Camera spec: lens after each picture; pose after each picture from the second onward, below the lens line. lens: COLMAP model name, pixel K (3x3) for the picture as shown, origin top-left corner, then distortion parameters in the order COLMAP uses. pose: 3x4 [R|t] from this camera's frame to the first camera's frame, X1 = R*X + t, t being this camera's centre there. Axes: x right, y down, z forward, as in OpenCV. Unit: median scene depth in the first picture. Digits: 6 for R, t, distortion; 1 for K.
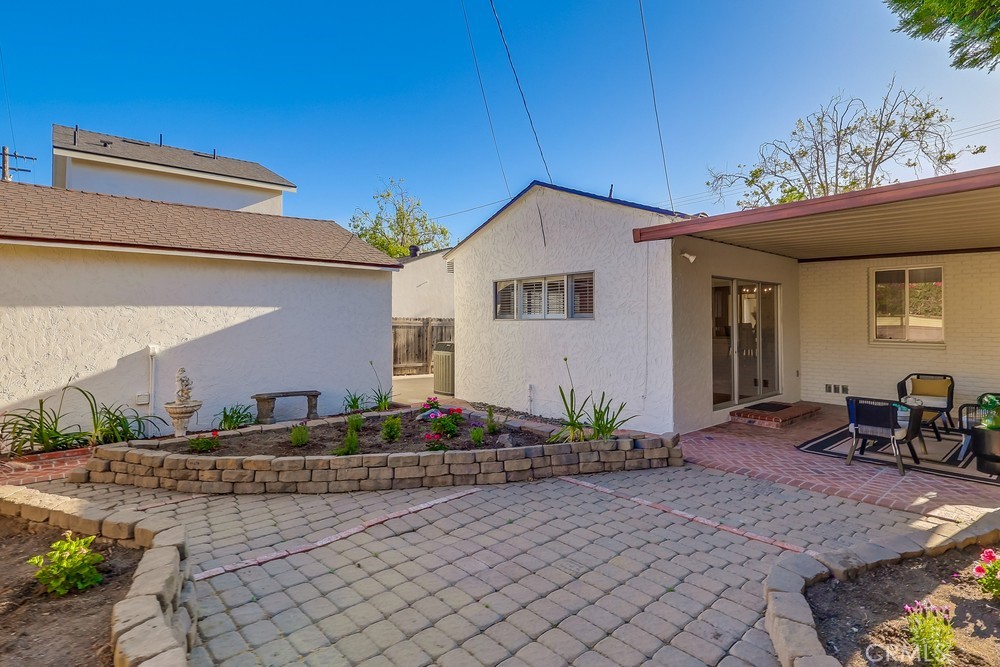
lens RADIAL K [[502.0, 0, 504.6], [0, 502.0, 328.6], [0, 0, 1]] dist [0.005949, -0.001103]
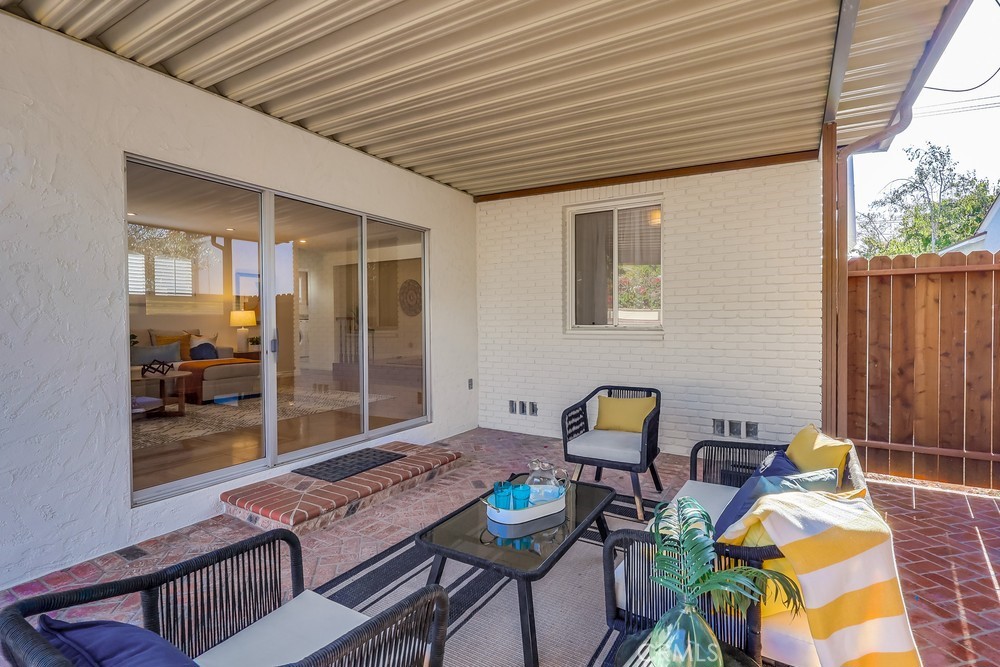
lens RADIAL K [[486.5, 0, 499.4], [0, 486.5, 329.9], [0, 0, 1]] dist [-0.004067, -0.001866]
pose [[0.961610, -0.015845, 0.273962, 0.564626], [0.011269, 0.999770, 0.018268, 0.017771], [-0.274188, -0.014480, 0.961567, 0.530923]]
